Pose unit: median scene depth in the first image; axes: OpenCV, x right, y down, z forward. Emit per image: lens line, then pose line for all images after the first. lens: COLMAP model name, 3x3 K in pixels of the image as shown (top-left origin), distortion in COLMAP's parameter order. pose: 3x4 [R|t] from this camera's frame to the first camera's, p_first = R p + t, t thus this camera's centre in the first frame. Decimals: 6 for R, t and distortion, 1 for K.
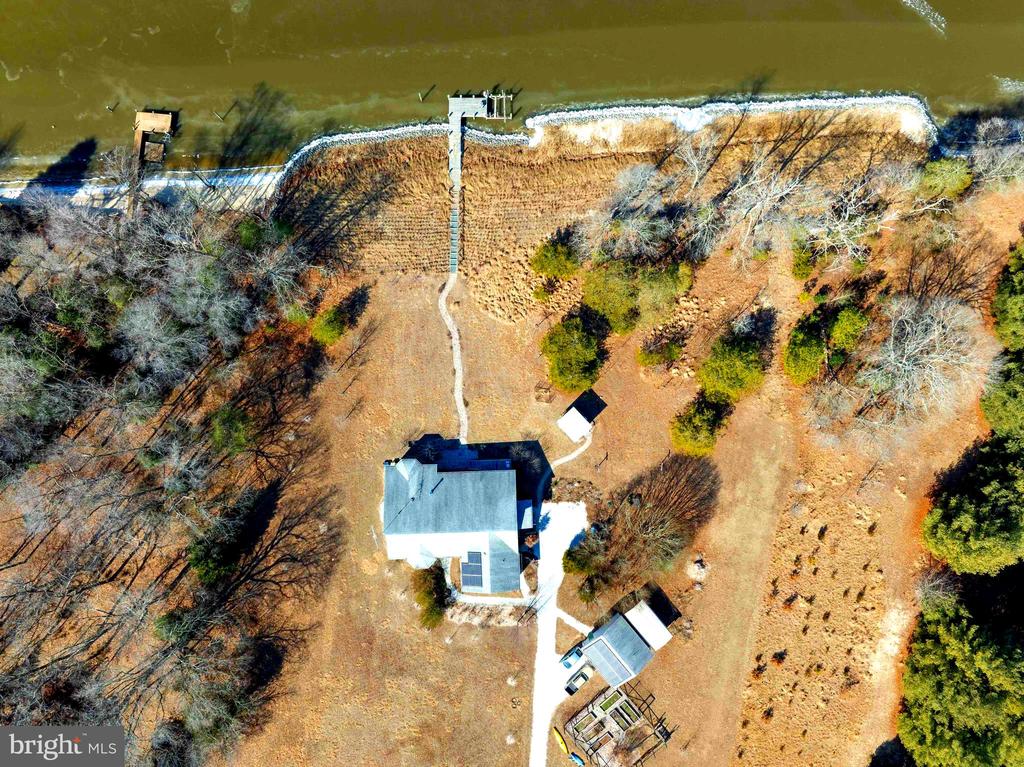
lens RADIAL K [[719.4, 0, 509.1], [0, 719.4, 383.0], [0, 0, 1]] dist [-0.028322, -0.013304]
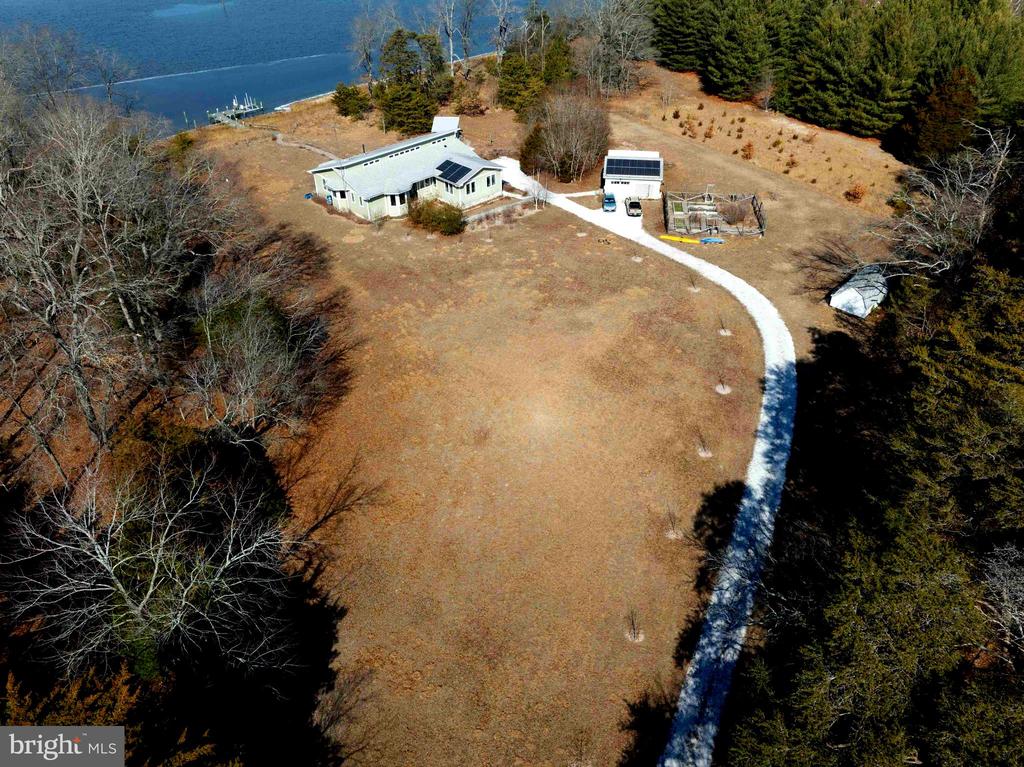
lens RADIAL K [[719.4, 0, 509.3], [0, 719.4, 383.8], [0, 0, 1]] dist [-0.028322, -0.013304]
pose [[0.745311, -0.407574, 0.527631, -0.553618], [0.666693, 0.448933, -0.594962, 0.920239], [0.005620, 0.795200, 0.606321, 0.641918]]
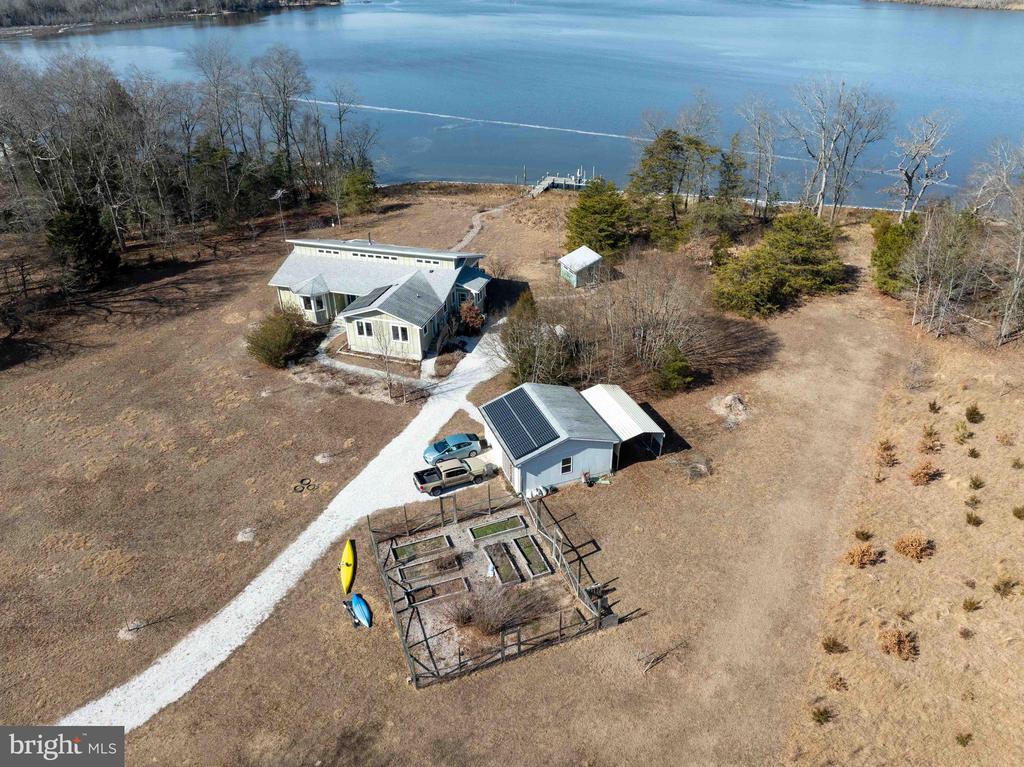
lens RADIAL K [[719.4, 0, 512.7], [0, 719.4, 388.7], [0, 0, 1]] dist [-0.028322, -0.013304]
pose [[0.943760, 0.164933, -0.286555, 0.260028], [-0.330492, 0.495723, -0.803140, 0.746679], [0.009588, 0.852676, 0.522352, 0.702181]]
